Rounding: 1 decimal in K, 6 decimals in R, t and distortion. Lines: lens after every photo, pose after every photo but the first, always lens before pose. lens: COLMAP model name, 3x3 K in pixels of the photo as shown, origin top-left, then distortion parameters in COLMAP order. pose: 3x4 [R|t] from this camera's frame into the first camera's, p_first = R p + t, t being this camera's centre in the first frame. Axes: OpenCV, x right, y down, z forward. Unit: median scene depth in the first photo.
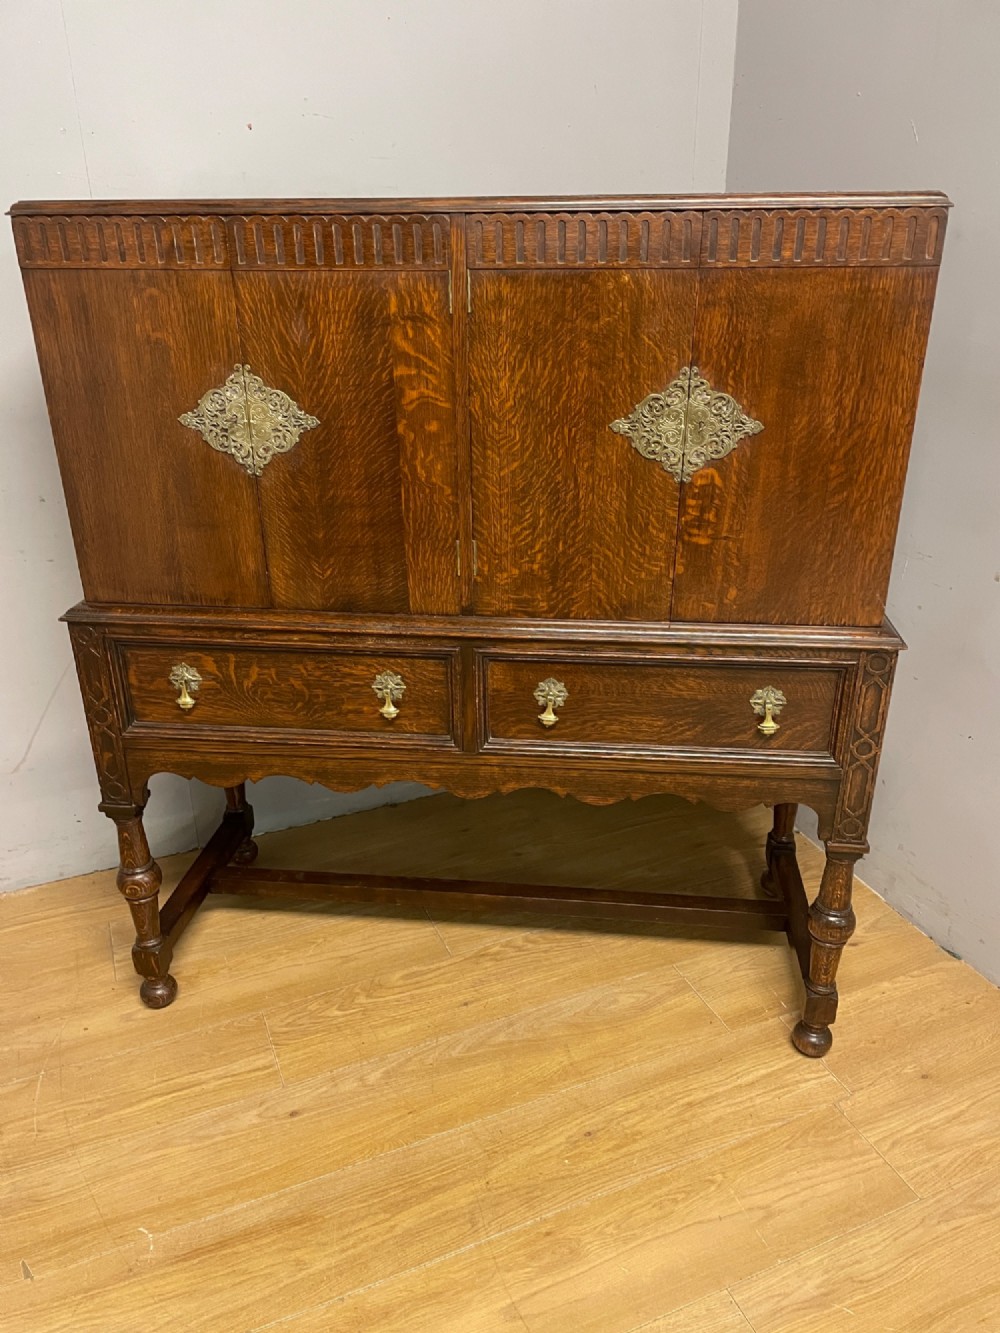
lens RADIAL K [[983.4, 0, 497.3], [0, 983.4, 676.8], [0, 0, 1]] dist [0.080868, -0.103899]
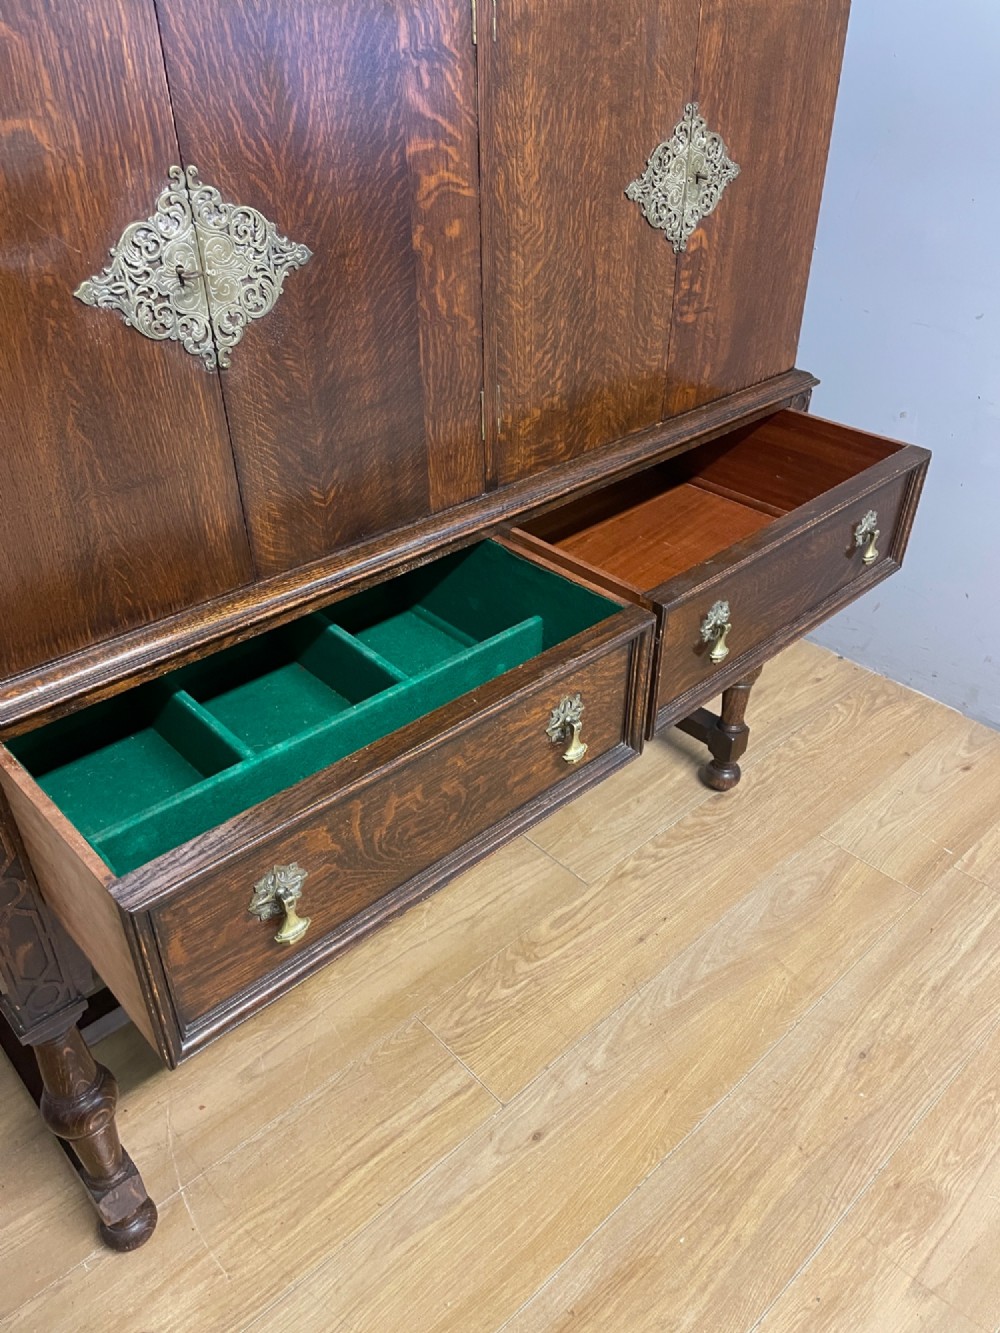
lens RADIAL K [[1006.0, 0, 510.5], [0, 1006.0, 661.3], [0, 0, 1]] dist [0.082648, -0.106377]
pose [[0.645315, -0.423564, 0.635737, -0.595193], [0.310696, 0.905792, 0.288112, -0.170115], [-0.697879, 0.011598, 0.716121, 0.466710]]
